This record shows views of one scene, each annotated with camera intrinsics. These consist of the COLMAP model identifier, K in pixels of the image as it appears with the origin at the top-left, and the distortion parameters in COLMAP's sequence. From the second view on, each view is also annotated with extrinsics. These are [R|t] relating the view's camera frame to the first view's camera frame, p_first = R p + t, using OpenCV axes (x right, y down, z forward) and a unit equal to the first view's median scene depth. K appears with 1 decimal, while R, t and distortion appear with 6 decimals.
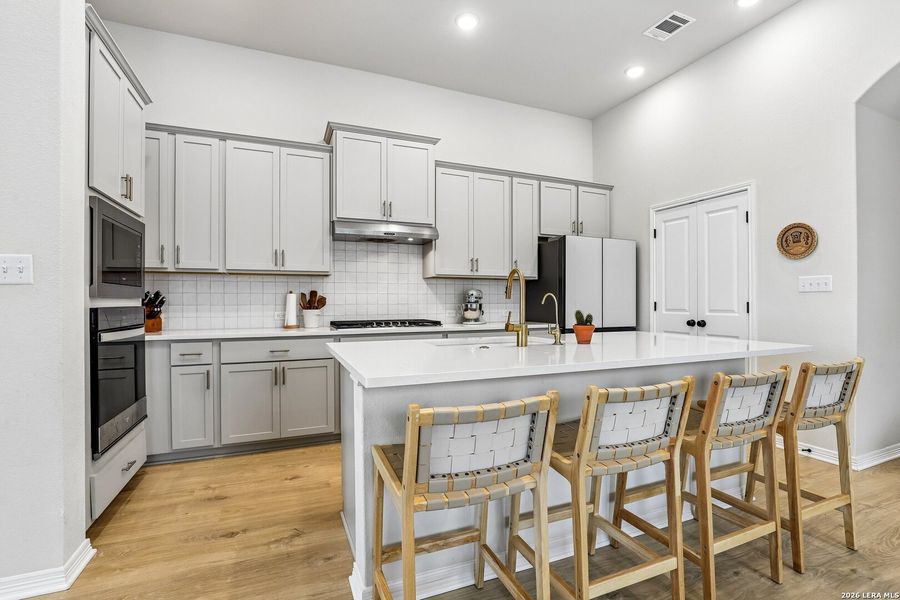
lens RADIAL K [[418.8, 0, 451.6], [0, 418.8, 296.7], [0, 0, 1]] dist [-0.022781, 0.001359]
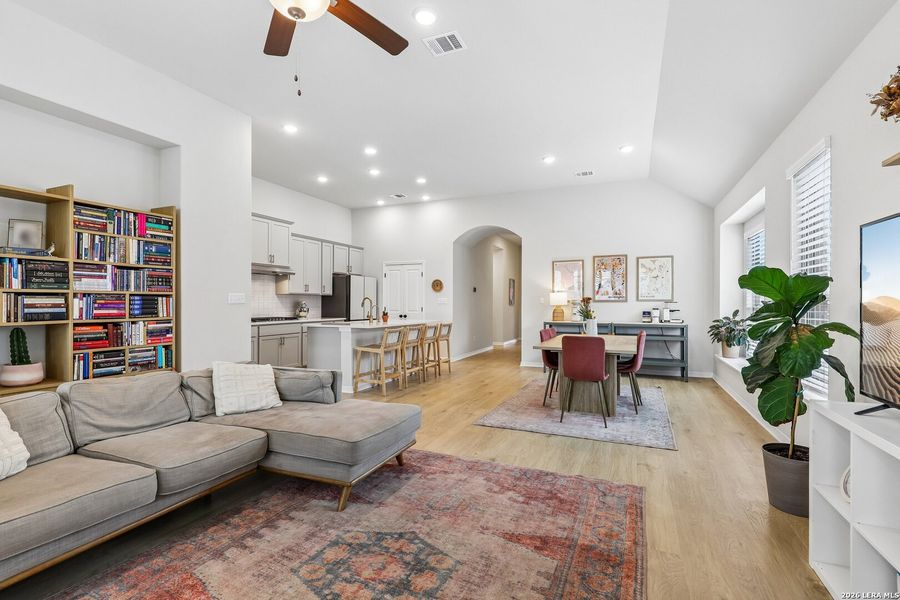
lens RADIAL K [[411.5, 0, 457.4], [0, 411.5, 305.3], [0, 0, 1]] dist [-0.009259, -0.001256]
pose [[0.715365, -0.001405, 0.698749, -0.807581], [-0.009863, 0.999878, 0.012108, -0.027656], [-0.698681, -0.015553, 0.715264, -0.872163]]
